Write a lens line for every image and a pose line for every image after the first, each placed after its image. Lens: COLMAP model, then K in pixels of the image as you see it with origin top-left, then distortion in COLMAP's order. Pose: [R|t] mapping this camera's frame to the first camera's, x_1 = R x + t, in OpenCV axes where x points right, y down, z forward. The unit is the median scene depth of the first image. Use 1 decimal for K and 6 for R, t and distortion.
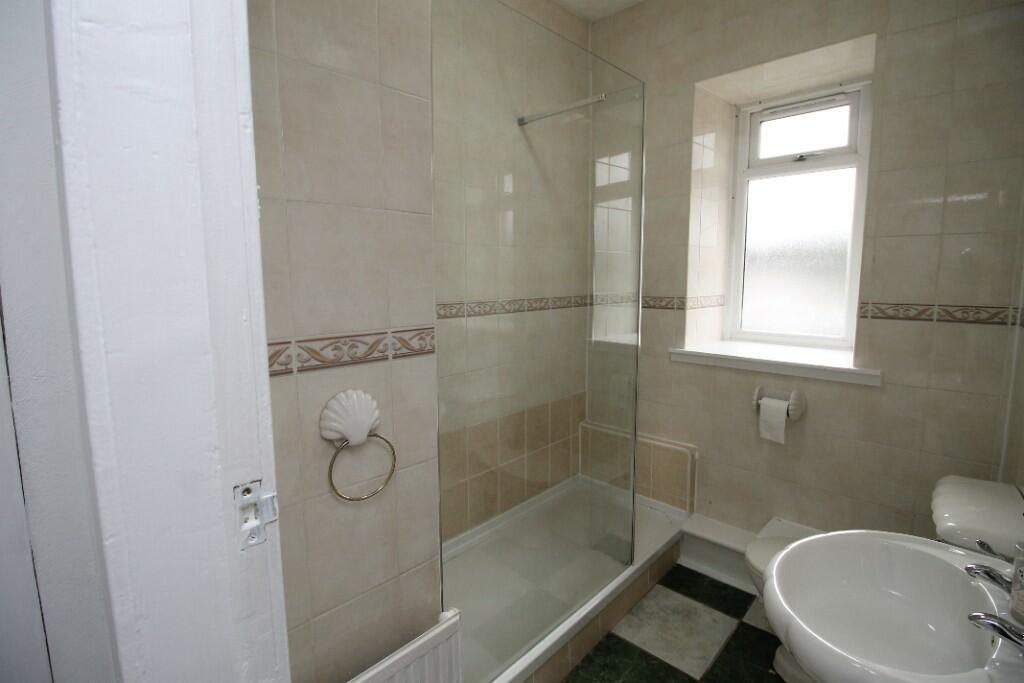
lens RADIAL K [[477.9, 0, 510.7], [0, 477.9, 330.3], [0, 0, 1]] dist [0.000790, -0.013974]
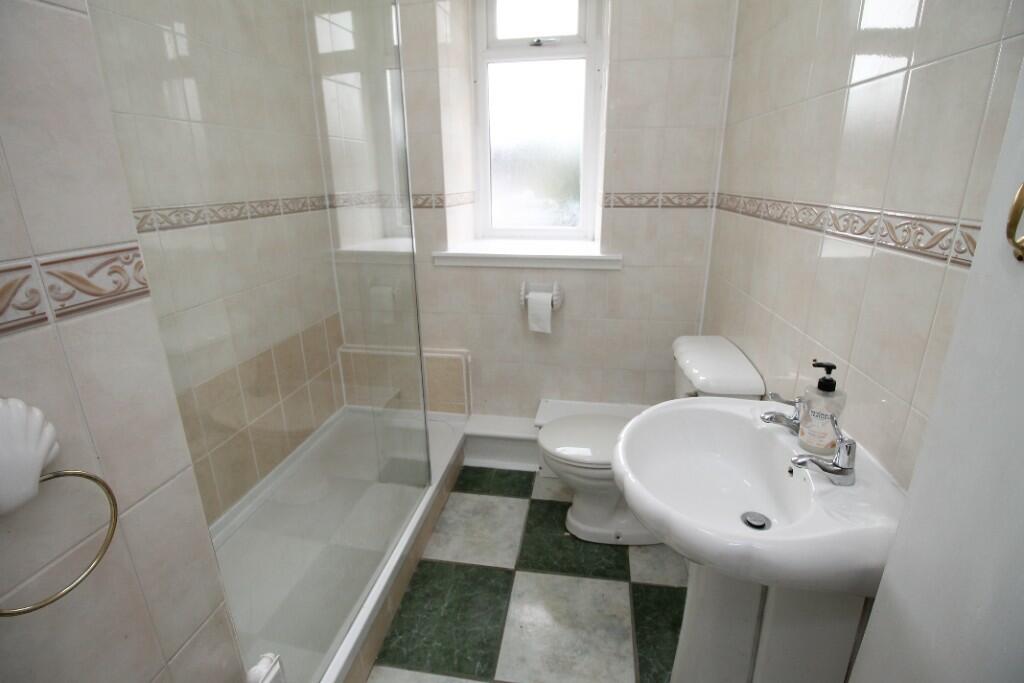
lens RADIAL K [[477.9, 0, 510.7], [0, 477.9, 330.3], [0, 0, 1]] dist [0.000790, -0.013974]
pose [[0.832917, -0.173600, 0.525463, -0.054466], [0.069550, 0.974832, 0.211816, 0.000446], [-0.549010, -0.139879, 0.824028, 0.159061]]
